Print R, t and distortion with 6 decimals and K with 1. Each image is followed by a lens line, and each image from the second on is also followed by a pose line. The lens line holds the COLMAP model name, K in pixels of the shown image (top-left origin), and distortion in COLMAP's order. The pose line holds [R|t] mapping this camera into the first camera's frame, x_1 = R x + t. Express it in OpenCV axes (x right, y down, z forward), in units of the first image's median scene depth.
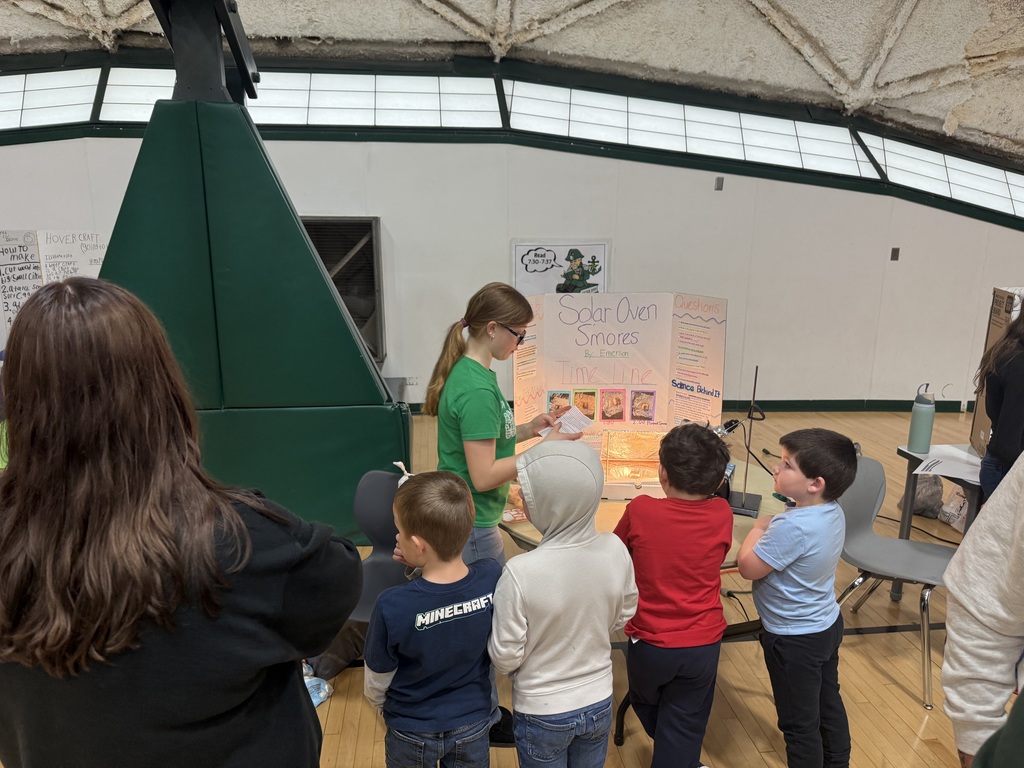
lens RADIAL K [[732.2, 0, 512.0], [0, 732.2, 384.0], [0, 0, 1]] dist [0.010602, 0.001071]
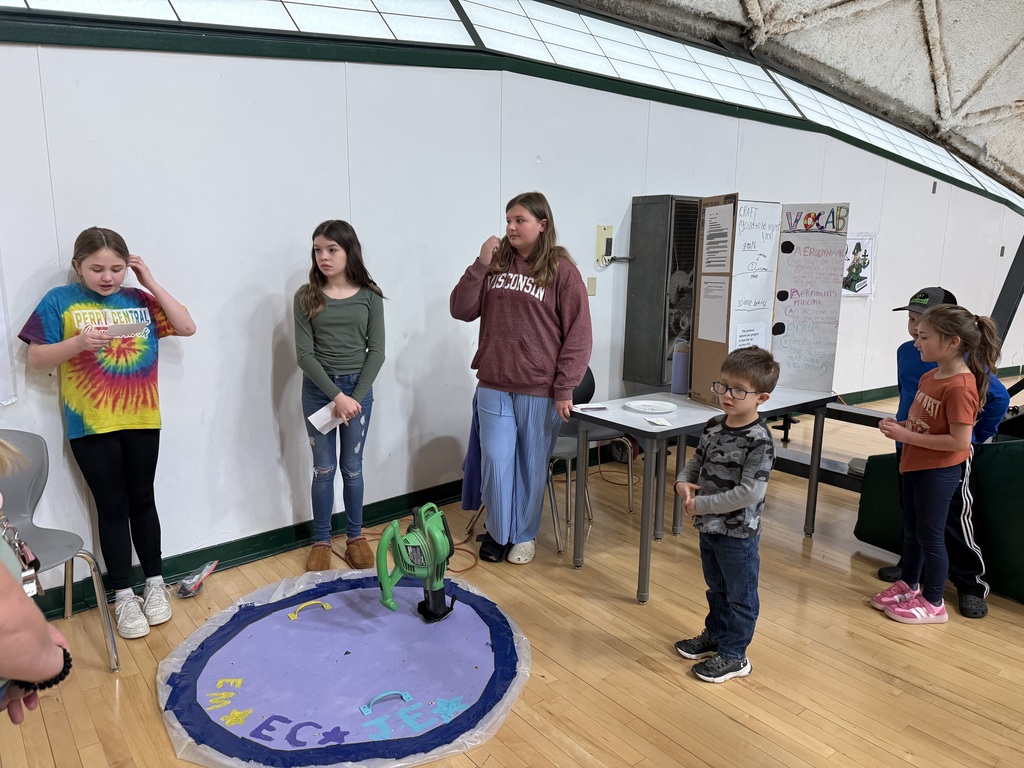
lens RADIAL K [[732.2, 0, 512.0], [0, 732.2, 384.0], [0, 0, 1]] dist [0.010602, 0.001071]
pose [[0.853473, -0.083751, 0.514363, -0.855837], [0.096723, 0.995310, 0.001570, -0.035800], [-0.512082, 0.048411, 0.857571, 0.370681]]
